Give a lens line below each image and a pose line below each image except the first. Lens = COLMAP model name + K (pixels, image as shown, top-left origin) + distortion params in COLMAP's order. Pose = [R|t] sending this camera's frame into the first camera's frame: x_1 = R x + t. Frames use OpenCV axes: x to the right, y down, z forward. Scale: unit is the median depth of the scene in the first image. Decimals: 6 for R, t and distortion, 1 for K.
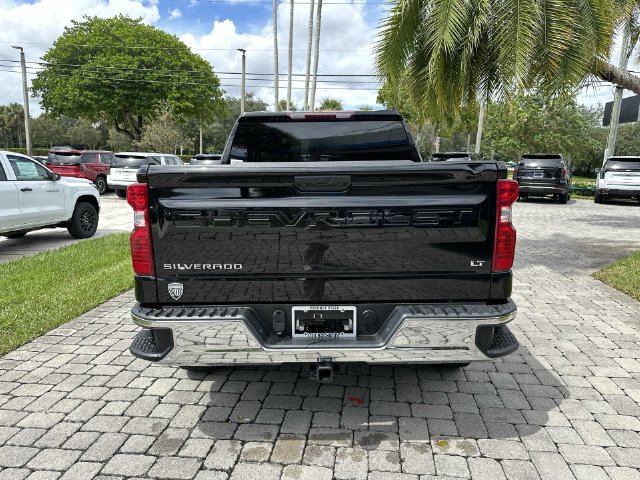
lens RADIAL K [[452.7, 0, 321.2], [0, 452.7, 239.6], [0, 0, 1]] dist [0.038896, -0.056771]
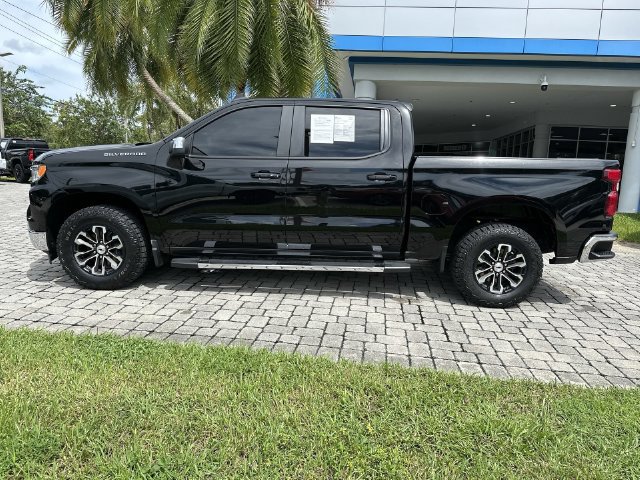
lens RADIAL K [[452.7, 0, 319.4], [0, 452.7, 237.0], [0, 0, 1]] dist [0.038896, -0.056771]
pose [[0.012775, -0.170618, 0.985254, -1.757706], [0.122384, 0.978193, 0.167808, -0.237304], [-0.992401, 0.118436, 0.033377, 1.639025]]
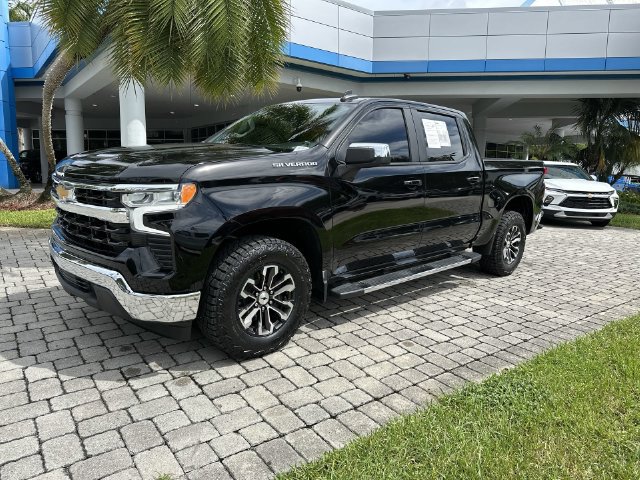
lens RADIAL K [[452.7, 0, 320.2], [0, 452.7, 234.1], [0, 0, 1]] dist [0.038896, -0.056771]
pose [[-0.690185, -0.146028, 0.708746, -1.123732], [0.076859, 0.959094, 0.272456, -0.448687], [-0.719540, 0.242518, -0.650728, 2.935203]]
